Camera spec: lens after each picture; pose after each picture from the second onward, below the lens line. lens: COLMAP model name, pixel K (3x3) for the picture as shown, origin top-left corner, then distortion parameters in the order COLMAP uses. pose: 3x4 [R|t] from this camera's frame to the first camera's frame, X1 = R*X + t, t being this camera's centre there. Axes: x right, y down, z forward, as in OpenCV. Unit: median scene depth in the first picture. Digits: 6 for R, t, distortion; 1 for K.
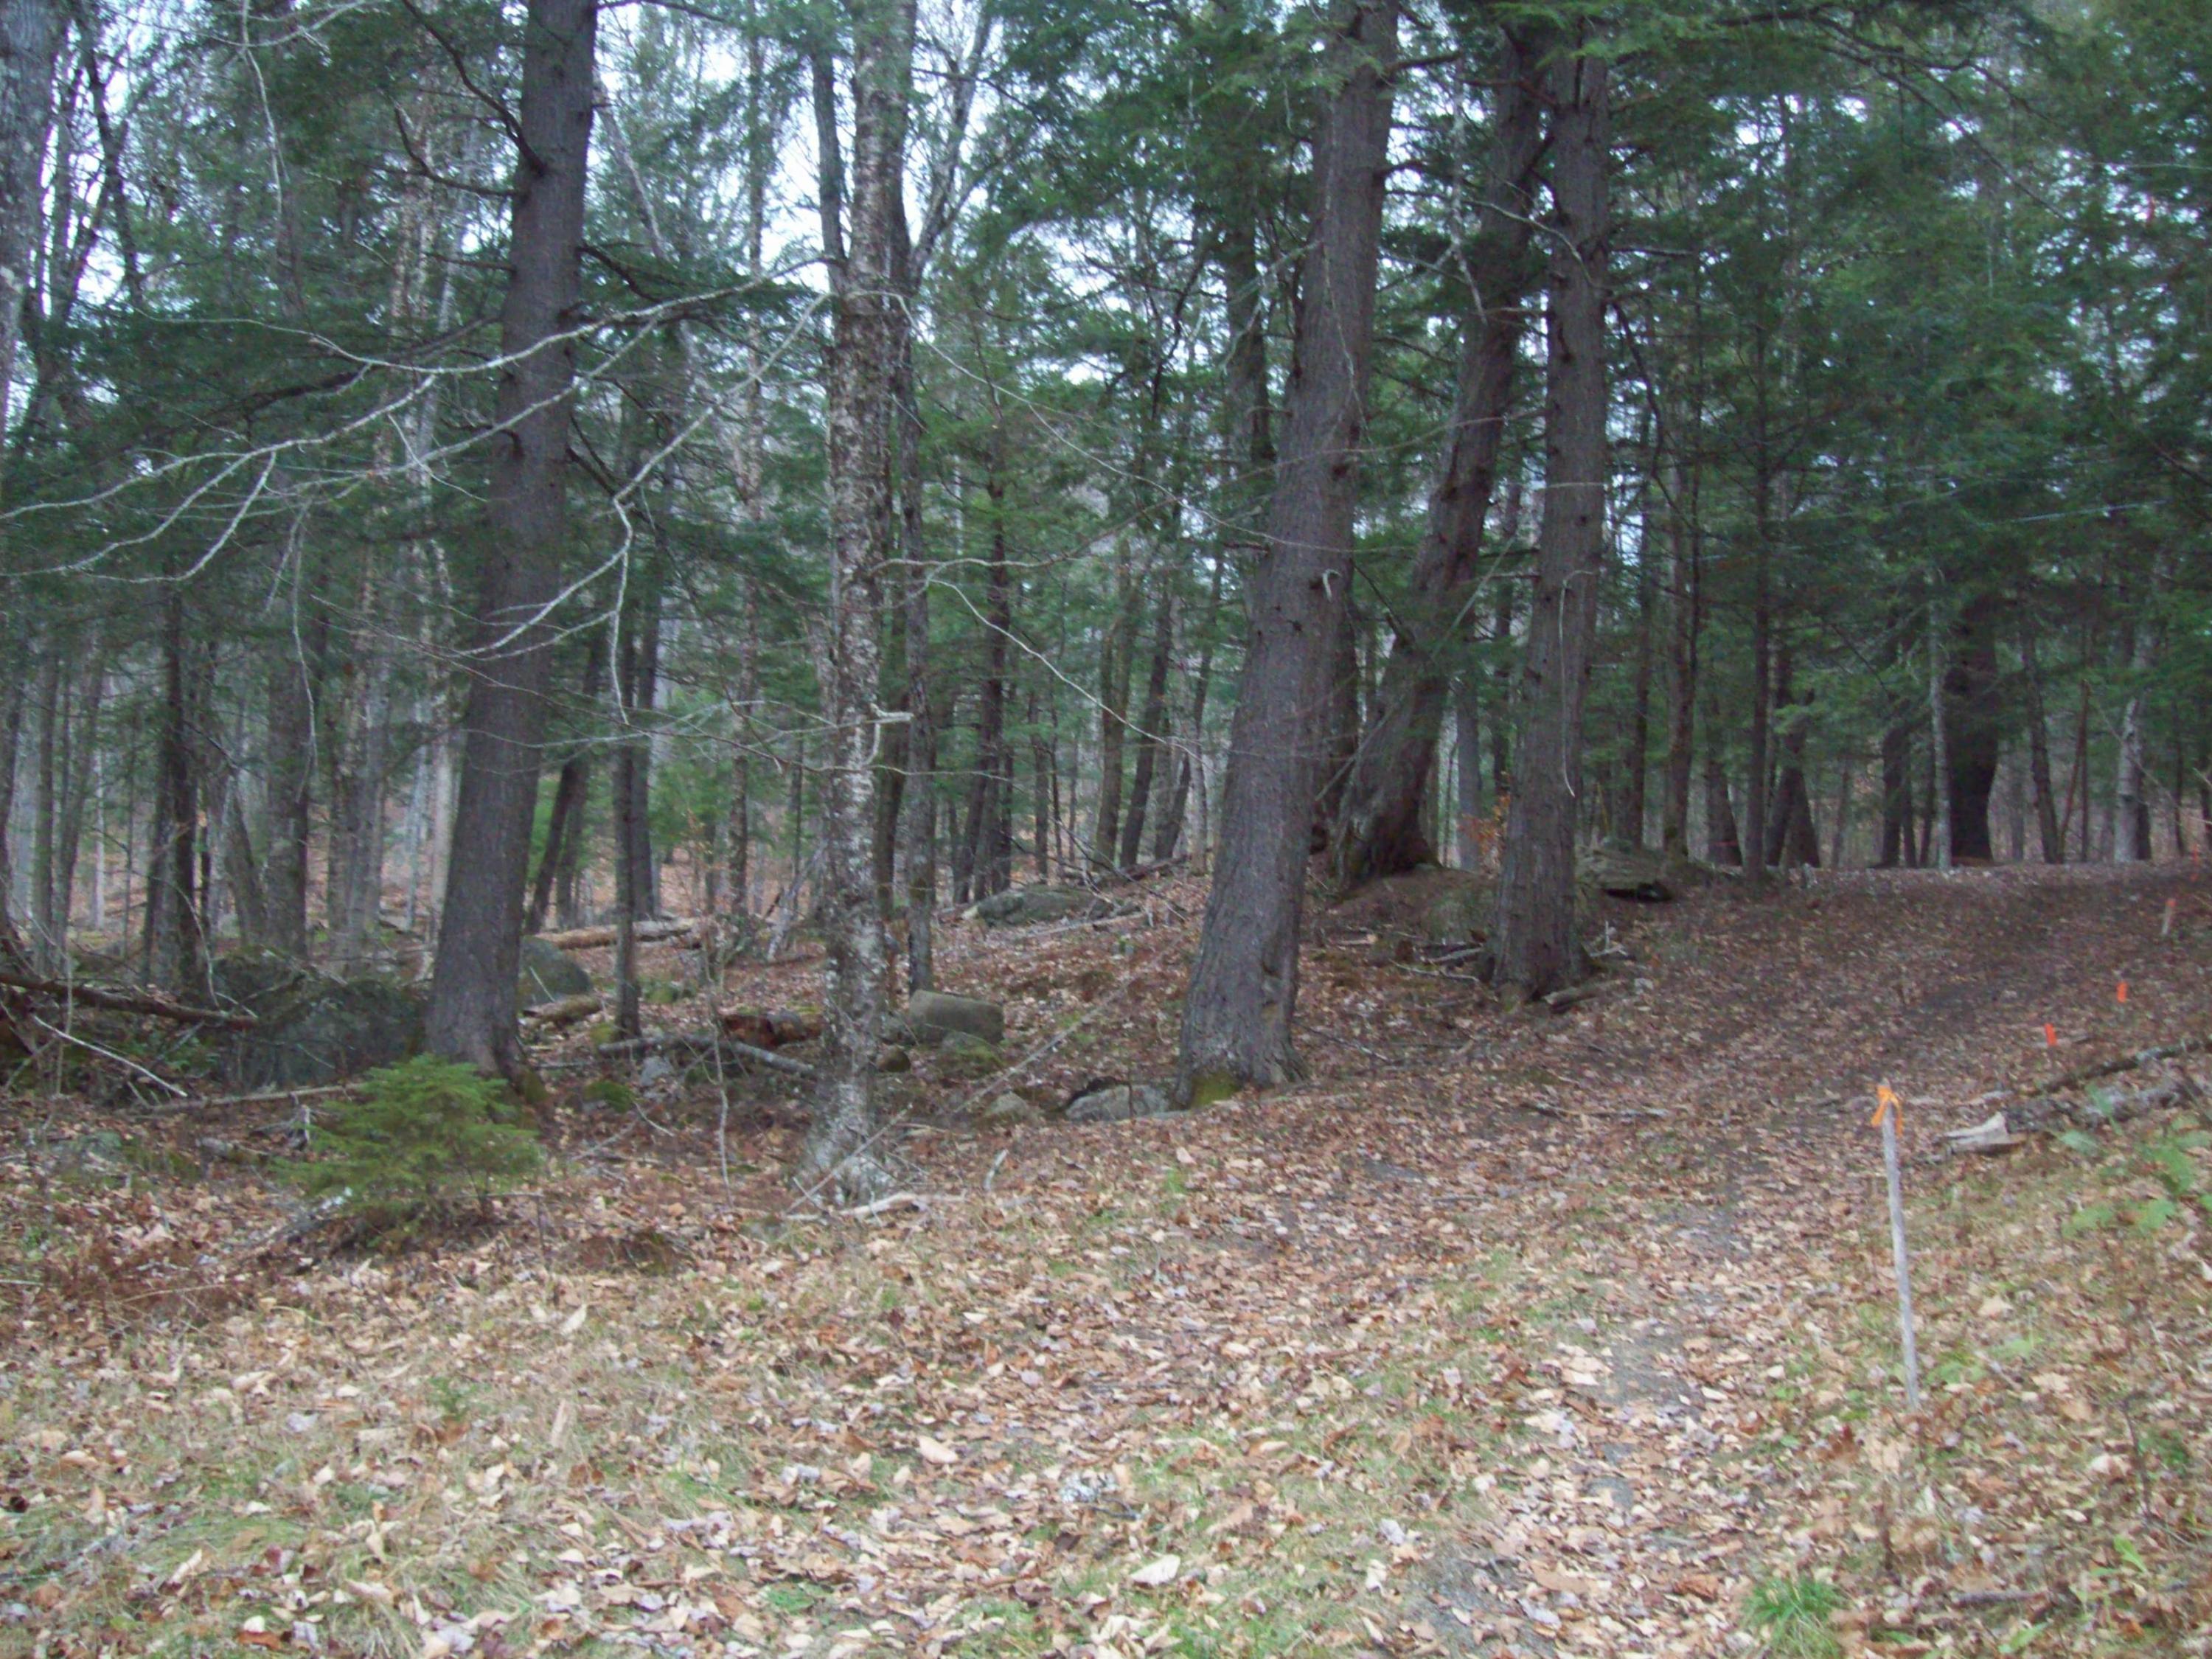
lens RADIAL K [[2288.3, 0, 1106.0], [0, 2288.3, 829.5], [0, 0, 1]] dist [-0.131372, 0.006836]
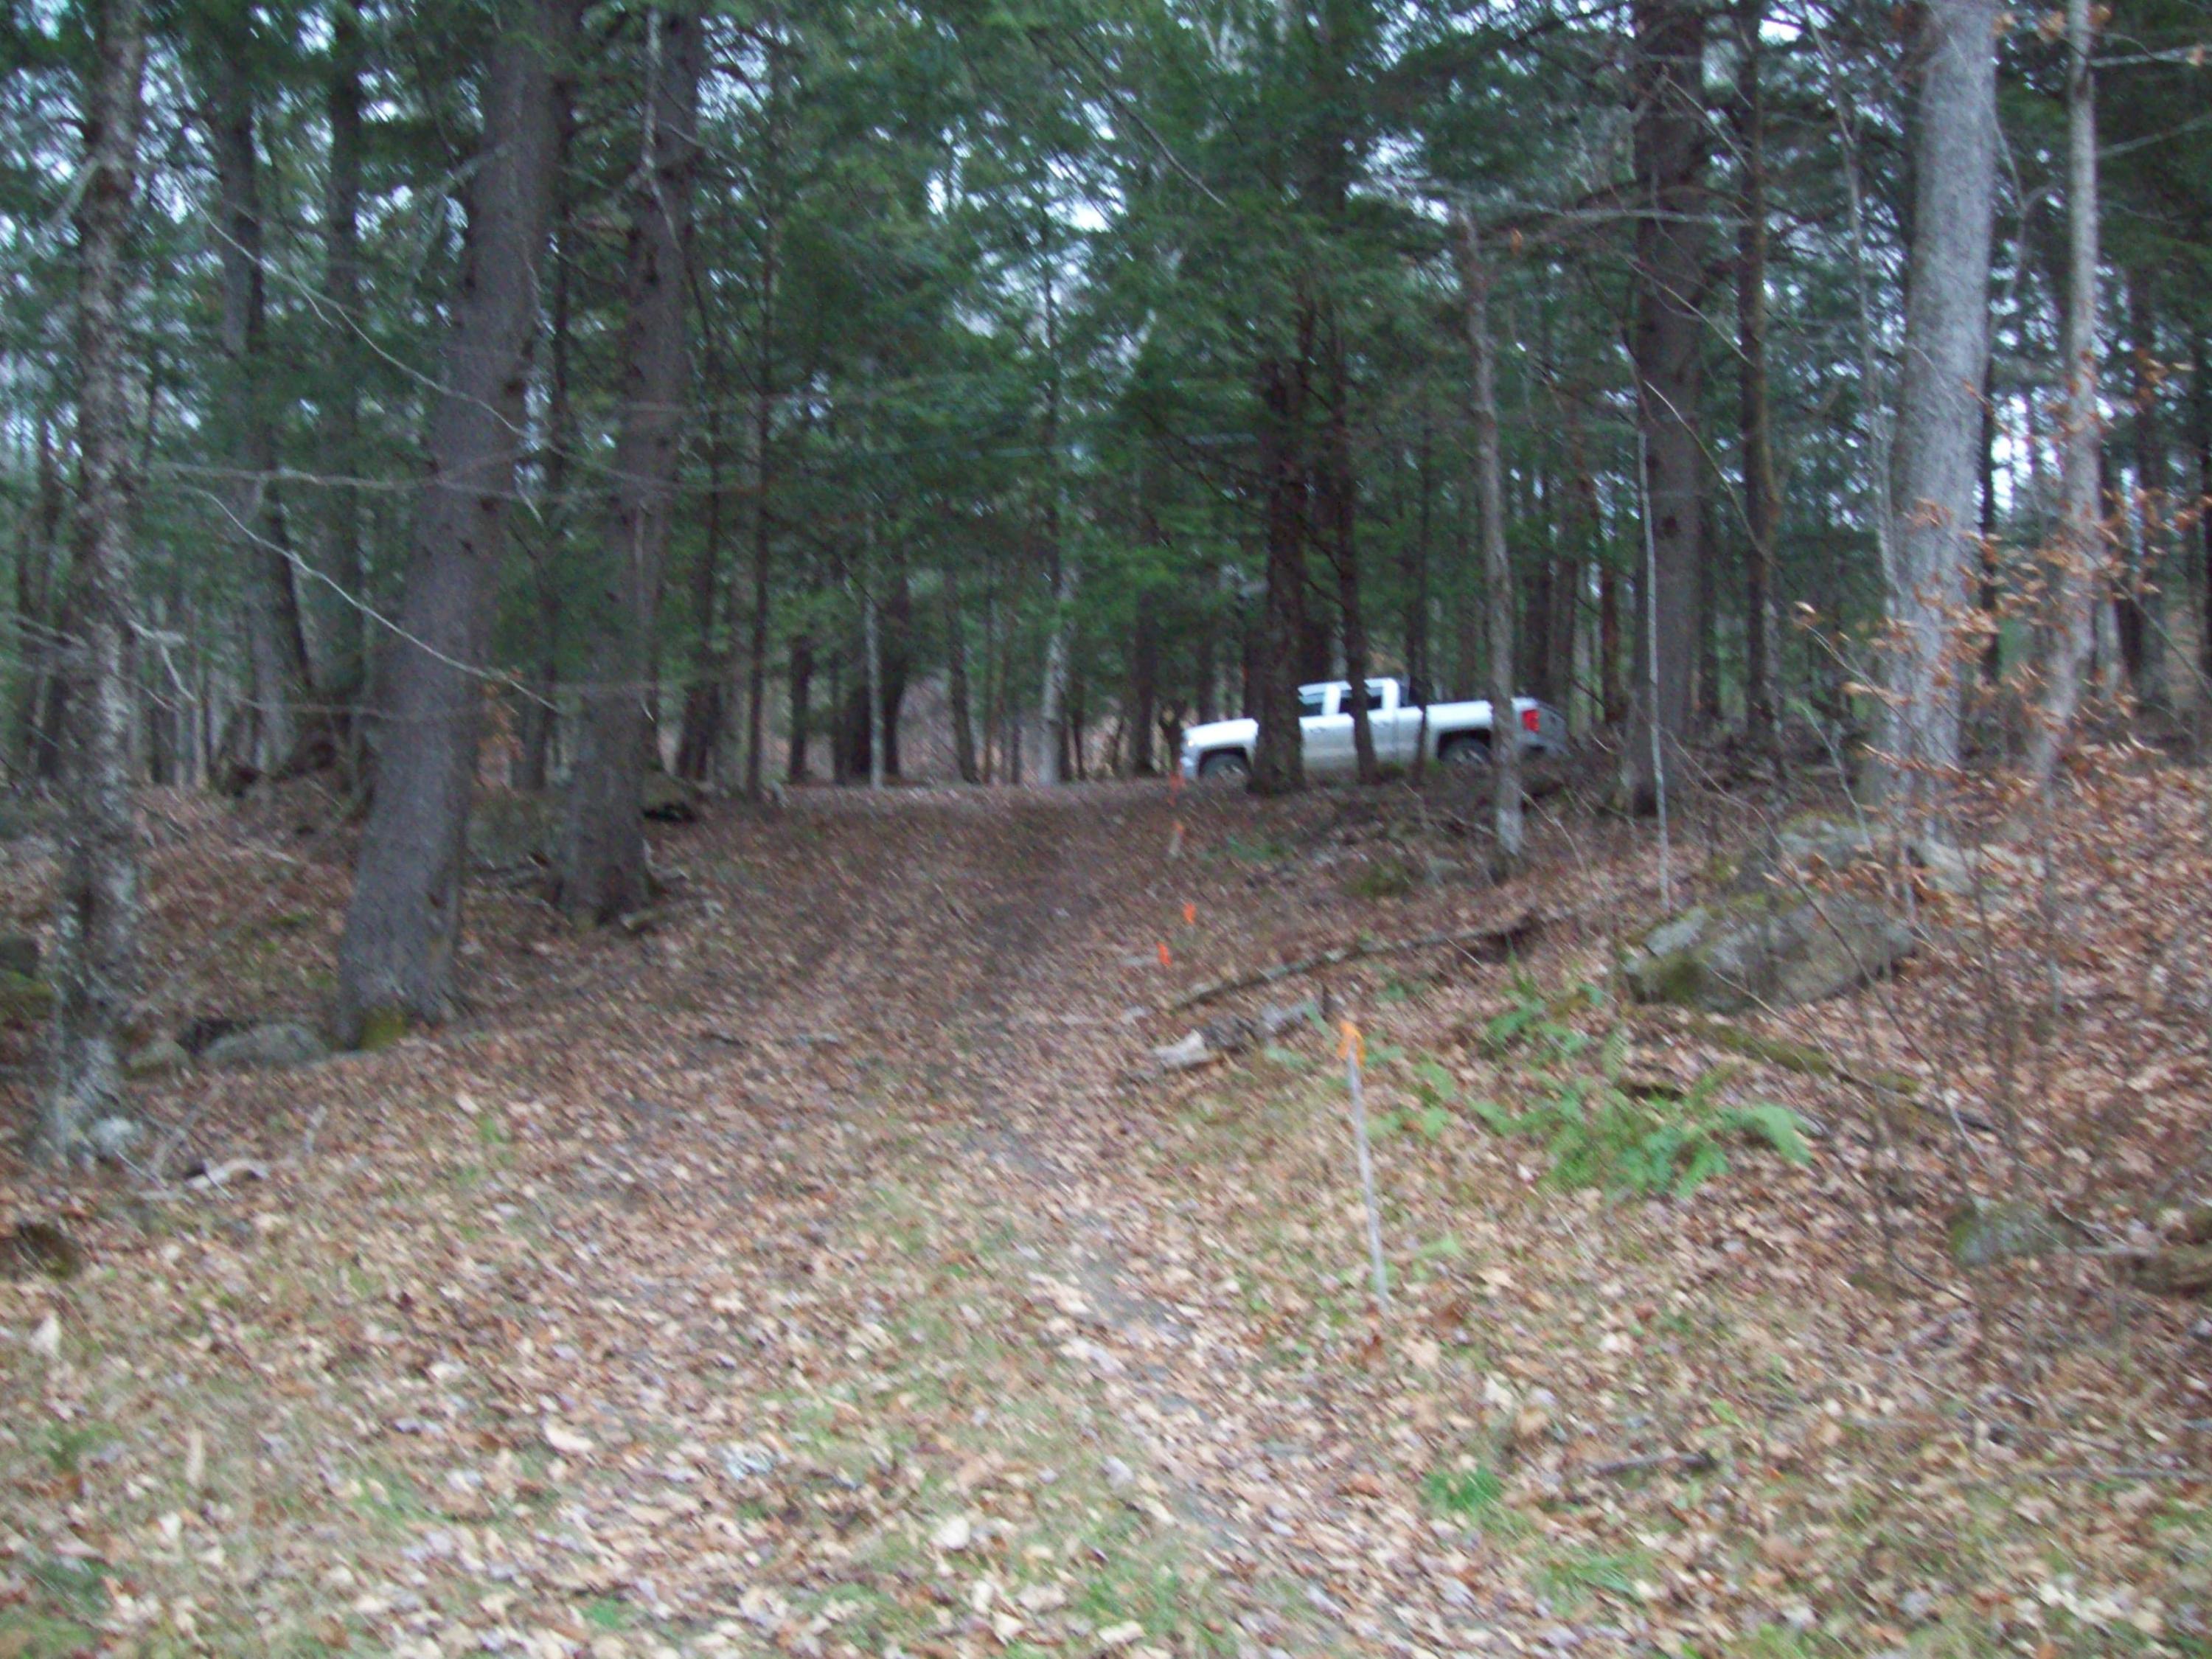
lens RADIAL K [[2288.3, 0, 1106.0], [0, 2288.3, 829.5], [0, 0, 1]] dist [-0.131372, 0.006836]
pose [[0.894392, -0.000029, 0.447283, -0.104187], [-0.017077, 0.999269, 0.034213, -0.006710], [-0.446957, -0.038239, 0.893738, 0.022720]]
